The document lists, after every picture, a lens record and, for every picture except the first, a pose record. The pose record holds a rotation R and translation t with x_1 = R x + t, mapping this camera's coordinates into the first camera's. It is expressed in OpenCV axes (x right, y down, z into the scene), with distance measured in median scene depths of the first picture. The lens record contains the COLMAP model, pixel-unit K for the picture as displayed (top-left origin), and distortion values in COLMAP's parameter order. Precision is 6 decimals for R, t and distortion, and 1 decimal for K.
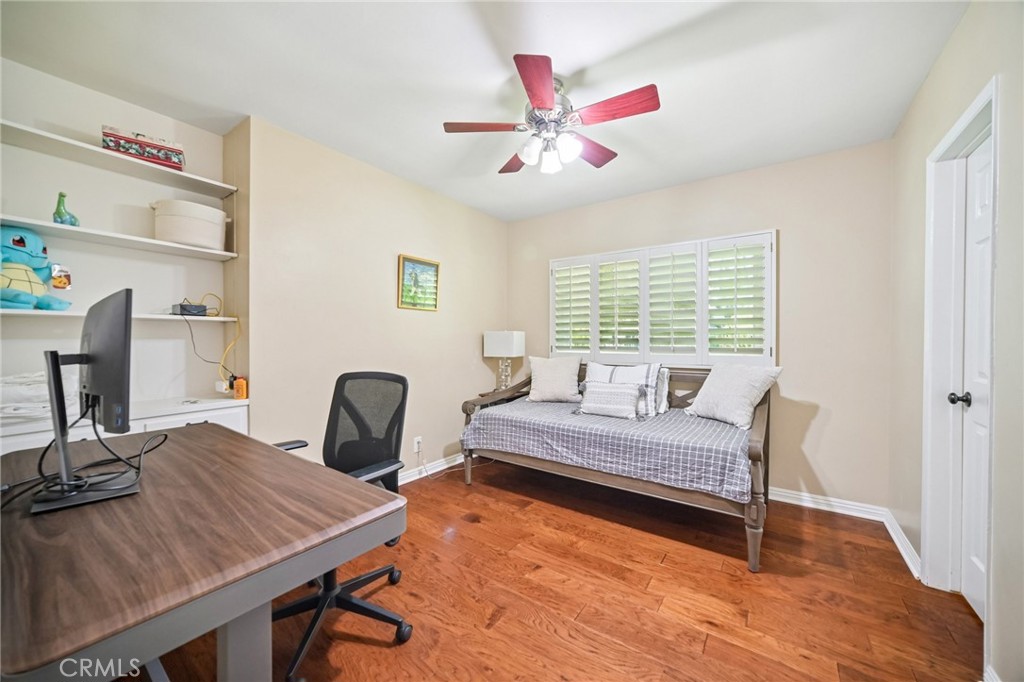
lens RADIAL K [[363.2, 0, 503.3], [0, 363.2, 342.2], [0, 0, 1]] dist [-0.000479, 0.000317]
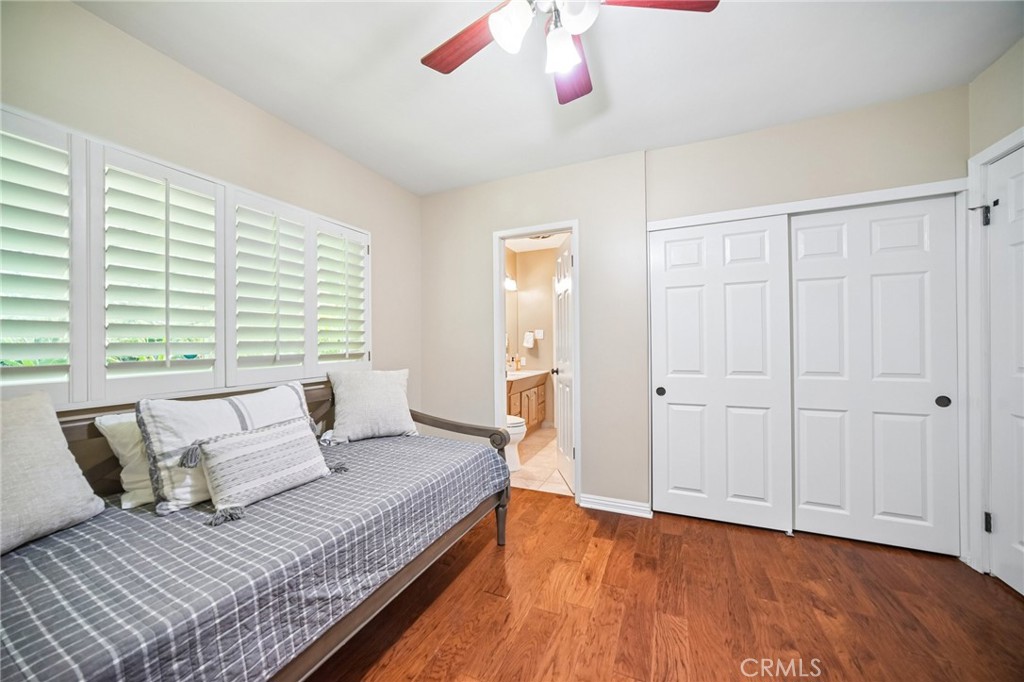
lens RADIAL K [[363.2, 0, 513.9], [0, 363.2, 341.0], [0, 0, 1]] dist [-0.000479, 0.000317]
pose [[-0.205840, 0.002825, 0.978582, -0.338163], [0.014098, 0.999901, 0.000079, -0.009457], [-0.978484, 0.013812, -0.205859, 0.899945]]
